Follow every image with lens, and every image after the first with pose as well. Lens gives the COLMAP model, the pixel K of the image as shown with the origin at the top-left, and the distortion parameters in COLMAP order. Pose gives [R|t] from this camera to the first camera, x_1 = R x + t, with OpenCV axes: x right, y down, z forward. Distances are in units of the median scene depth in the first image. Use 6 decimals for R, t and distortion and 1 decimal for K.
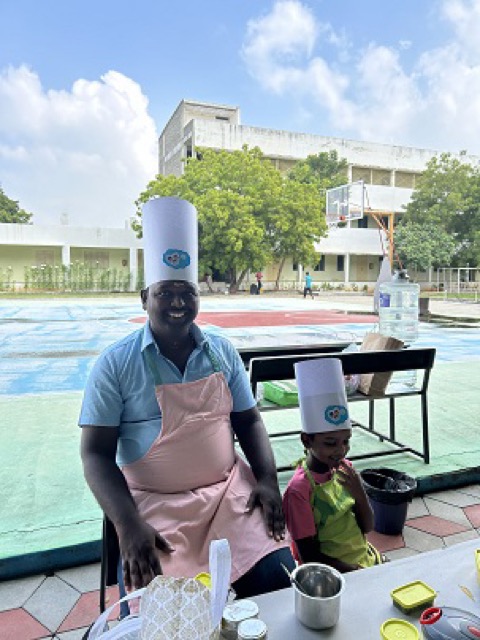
lens RADIAL K [[488.0, 0, 251.8], [0, 488.0, 324.0], [0, 0, 1]] dist [0.077385, -0.131851]
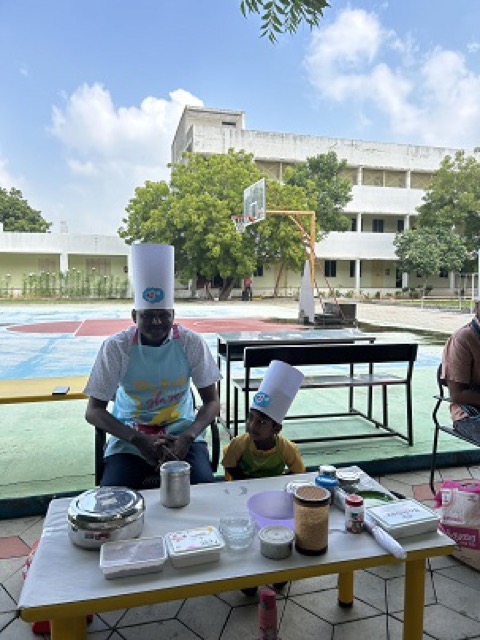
lens RADIAL K [[488.0, 0, 251.8], [0, 488.0, 324.0], [0, 0, 1]] dist [0.077385, -0.131851]
pose [[0.993094, 0.008011, -0.117044, 0.119544], [-0.009853, 0.999836, -0.015169, -0.000461], [0.116903, 0.016218, 0.993011, 0.032612]]
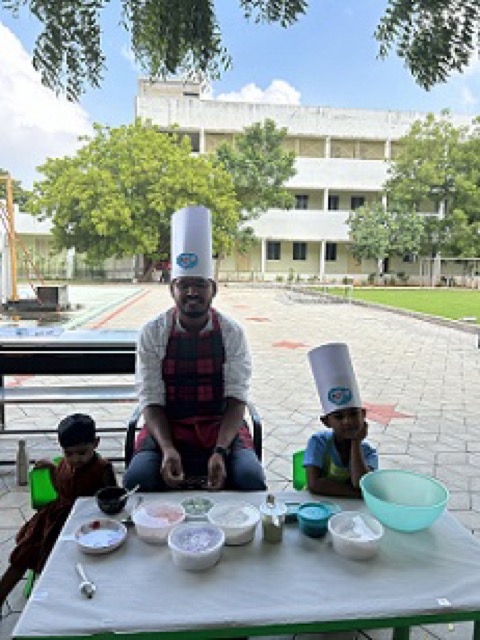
lens RADIAL K [[488.0, 0, 251.8], [0, 488.0, 324.0], [0, 0, 1]] dist [0.077385, -0.131851]
pose [[0.957777, 0.046519, -0.283724, 0.379536], [-0.042246, 0.998883, 0.021163, -0.011317], [0.284391, -0.008283, 0.958673, 0.155530]]
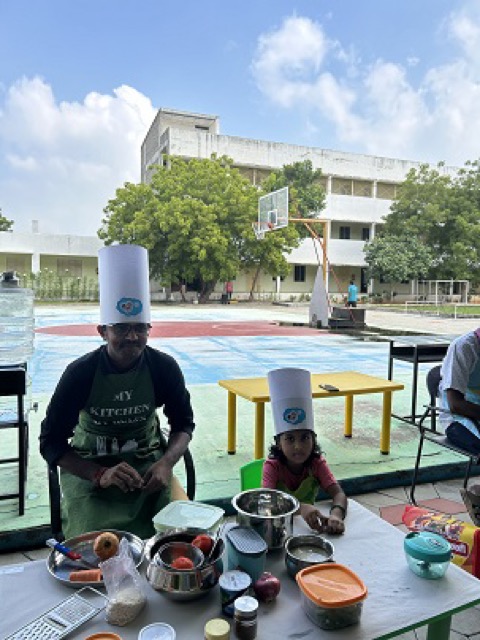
lens RADIAL K [[488.0, 0, 251.8], [0, 488.0, 324.0], [0, 0, 1]] dist [0.077385, -0.131851]
pose [[0.999871, 0.012079, -0.010564, 0.064166], [-0.012313, 0.999674, -0.022377, -0.000053], [0.010290, 0.022504, 0.999694, 0.016805]]
